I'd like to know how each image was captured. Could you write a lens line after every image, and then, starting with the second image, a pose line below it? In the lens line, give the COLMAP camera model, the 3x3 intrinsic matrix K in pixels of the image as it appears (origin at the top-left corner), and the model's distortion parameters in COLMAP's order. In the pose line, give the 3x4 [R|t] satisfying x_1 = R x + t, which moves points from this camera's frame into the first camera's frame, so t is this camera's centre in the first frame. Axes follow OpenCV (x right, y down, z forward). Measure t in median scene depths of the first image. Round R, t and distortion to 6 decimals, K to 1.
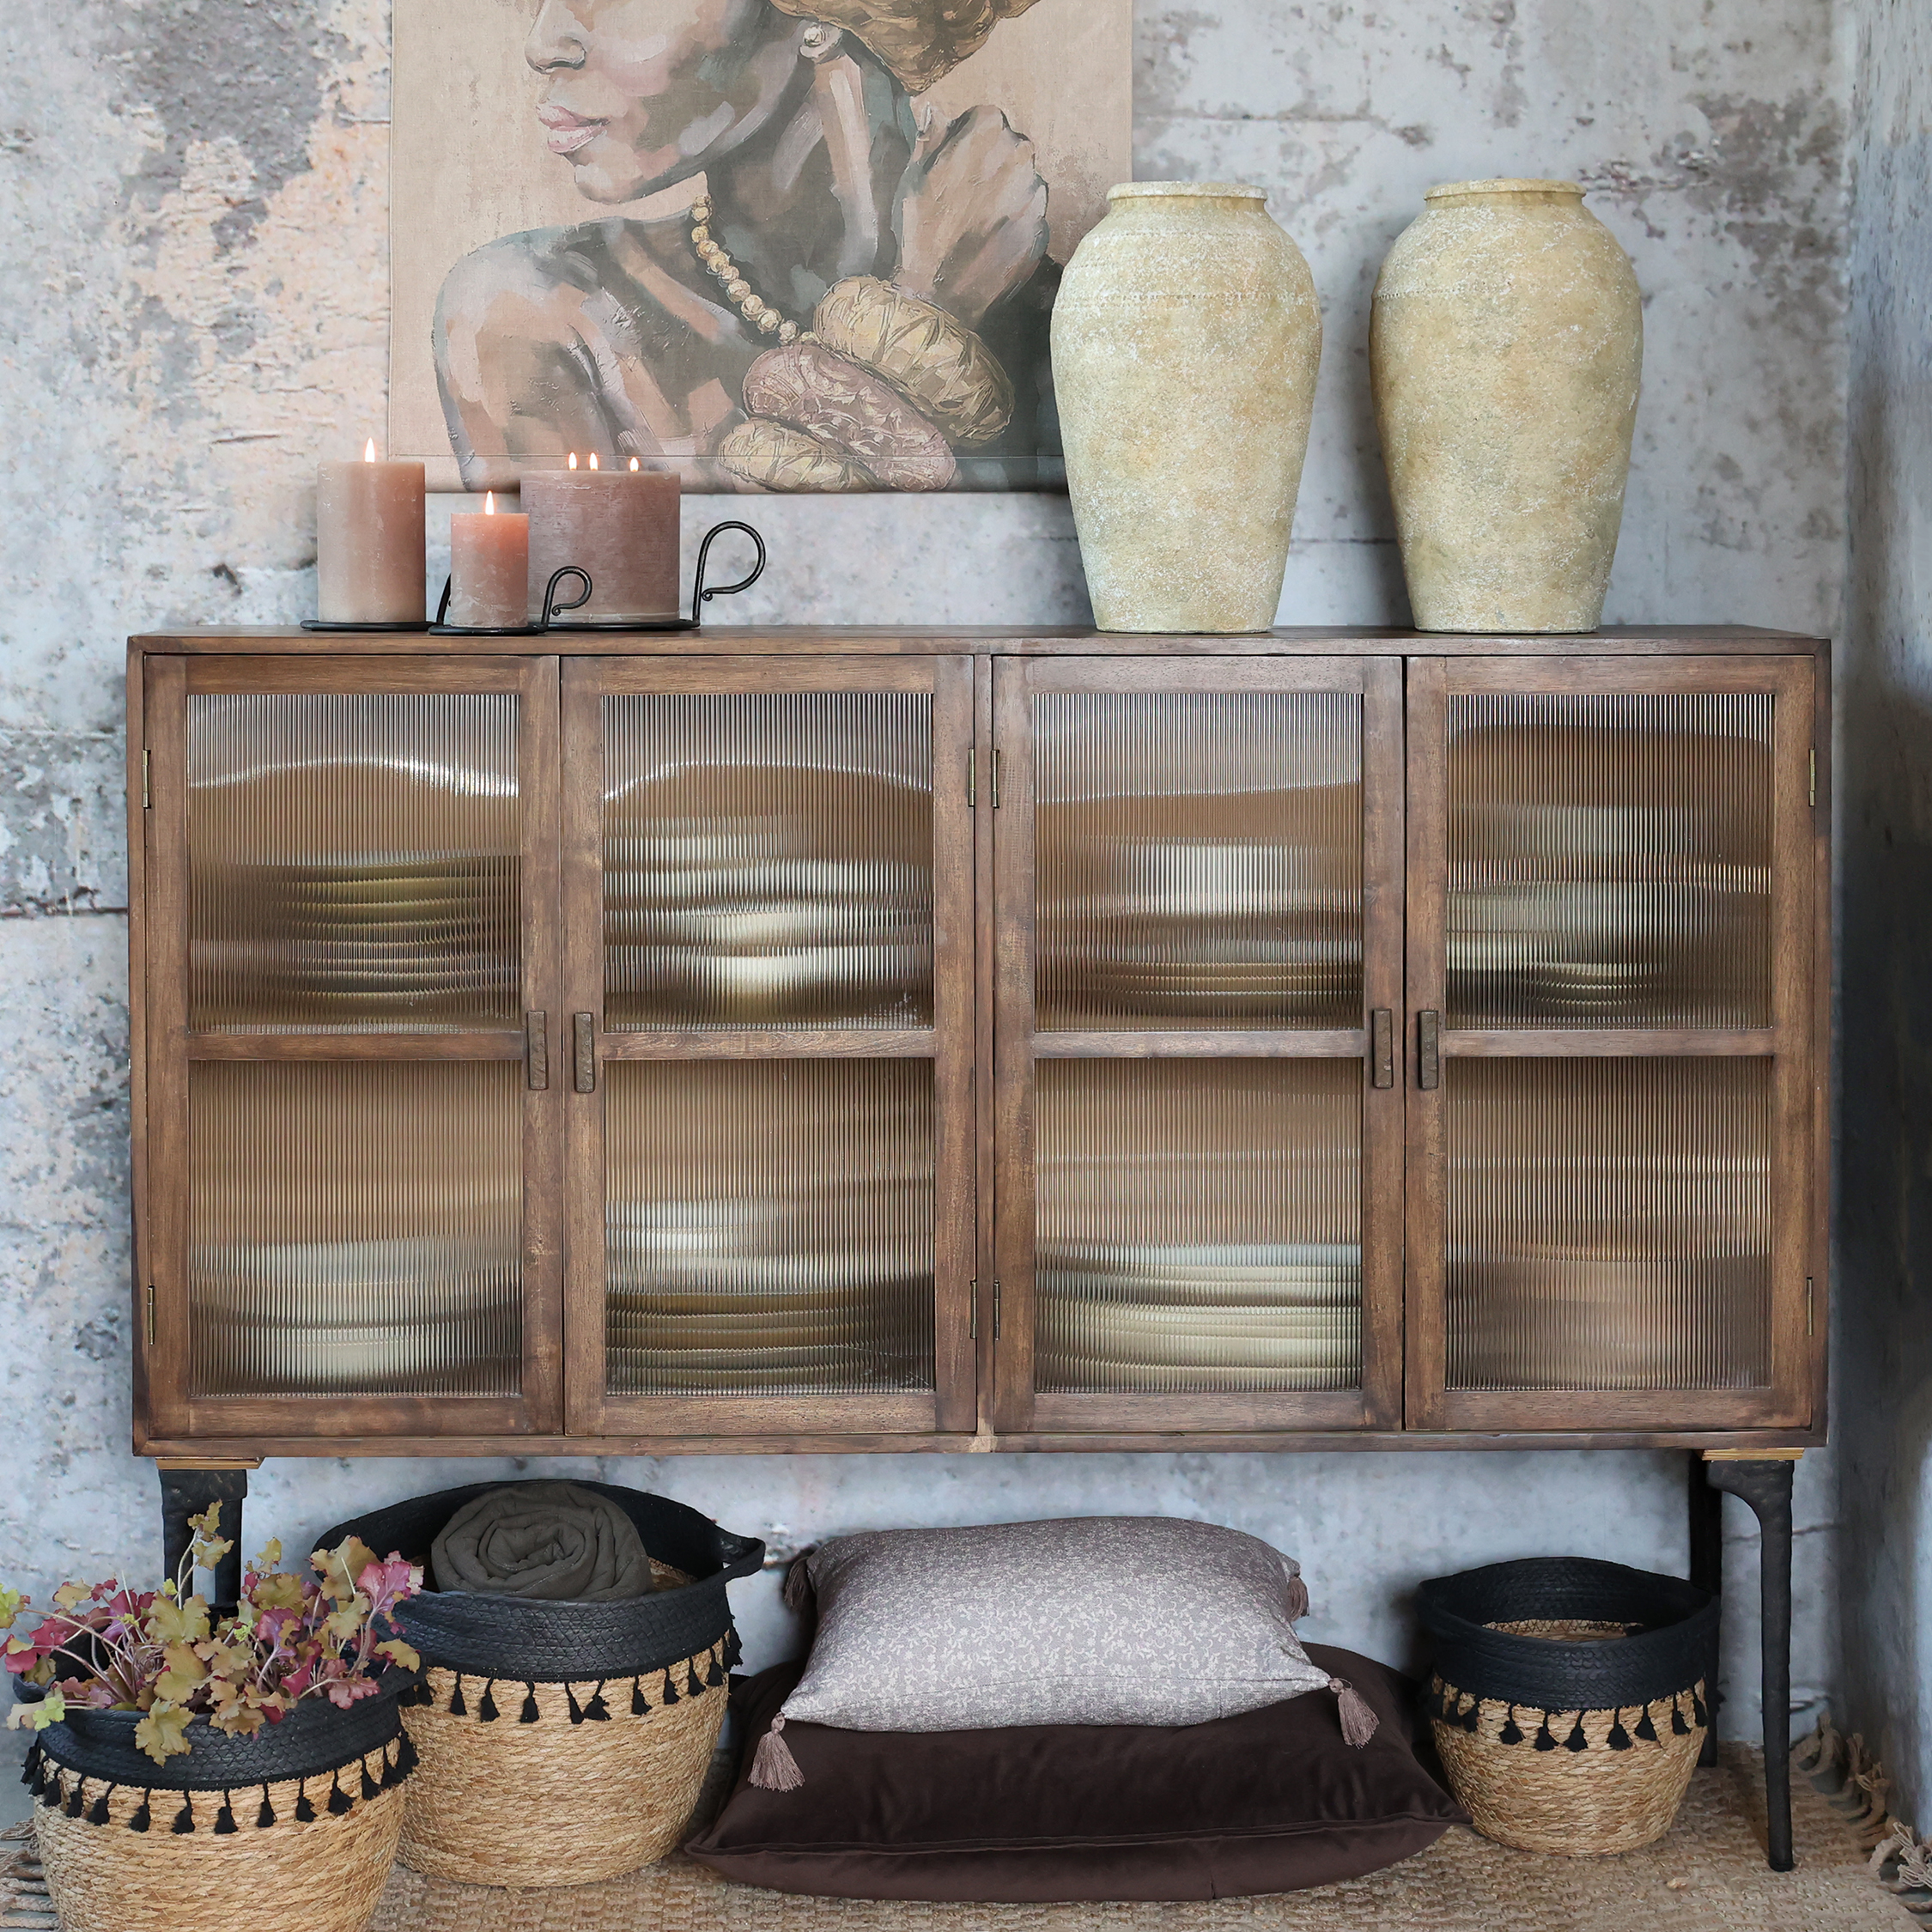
lens RADIAL K [[3628.7, 0, 966.4], [0, 3628.7, 963.2], [0, 0, 1]] dist [0.016680, 0.000000]
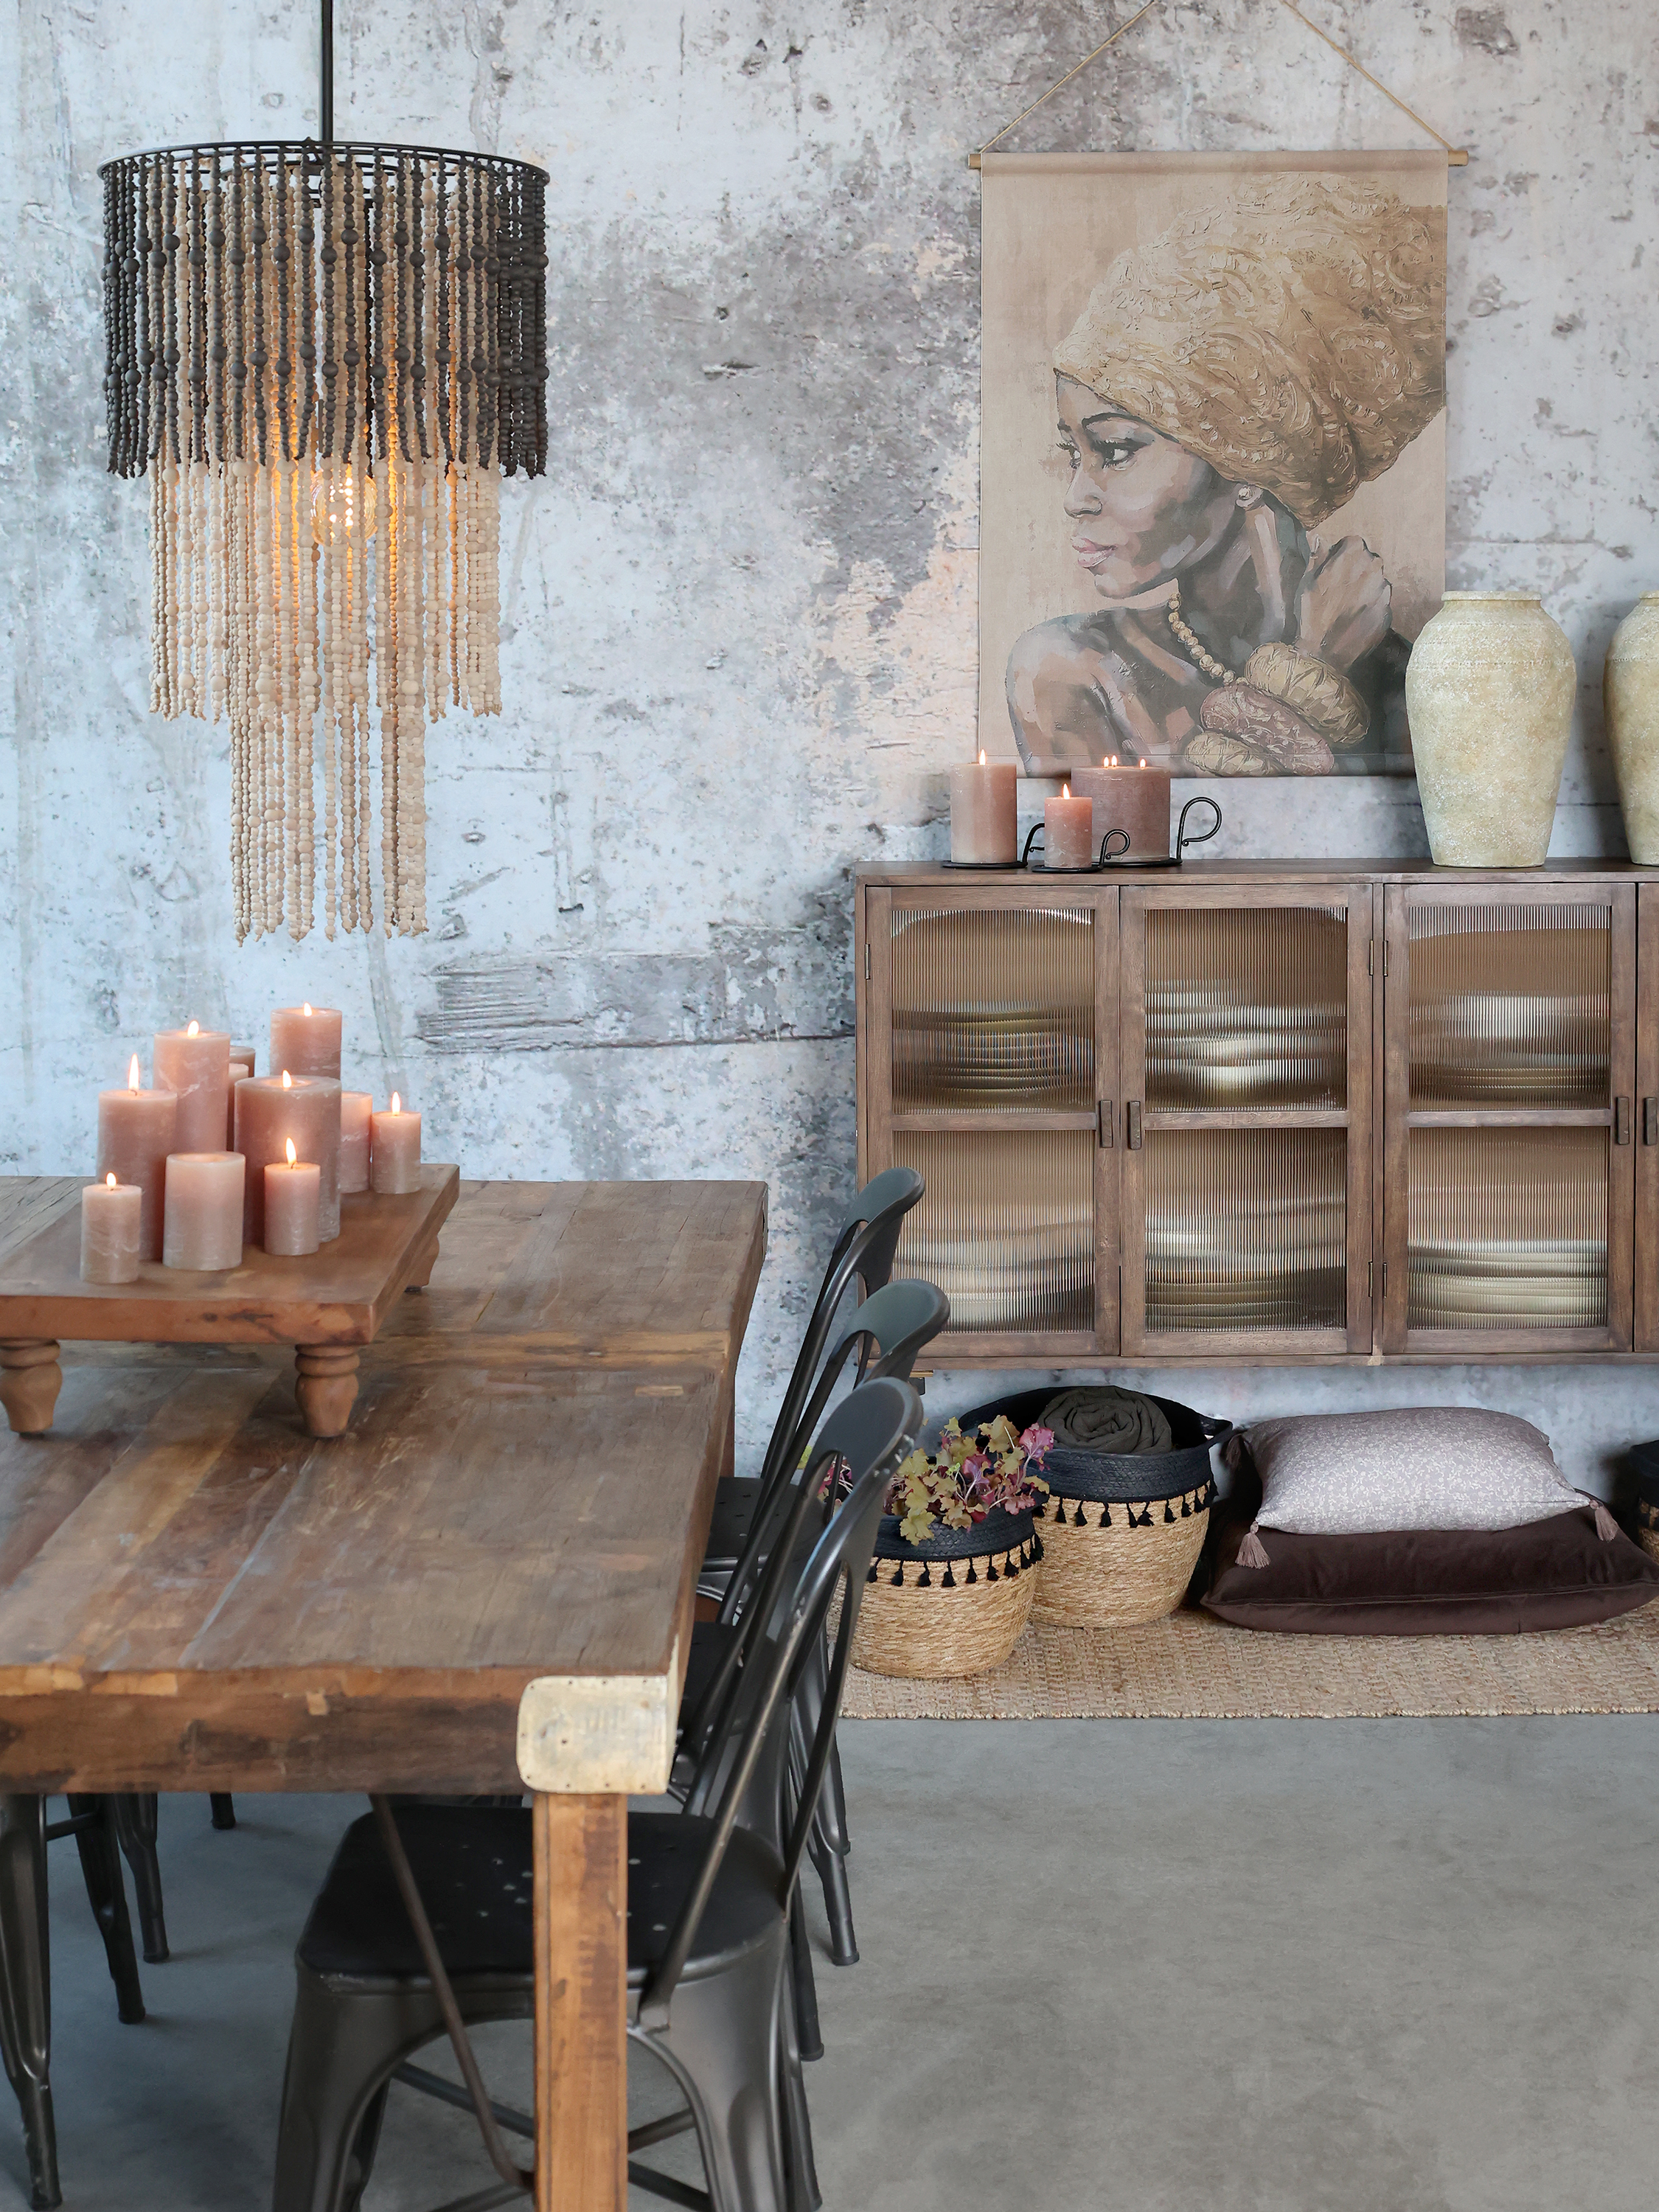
lens RADIAL K [[2963.8, 0, 828.4], [0, 2963.8, 1113.4], [0, 0, 1]] dist [0.013219, 0.000000]
pose [[0.999549, -0.004917, -0.029616, -0.199654], [0.005718, 0.999619, 0.027004, -0.017653], [0.029472, -0.027161, 0.999197, -0.346903]]
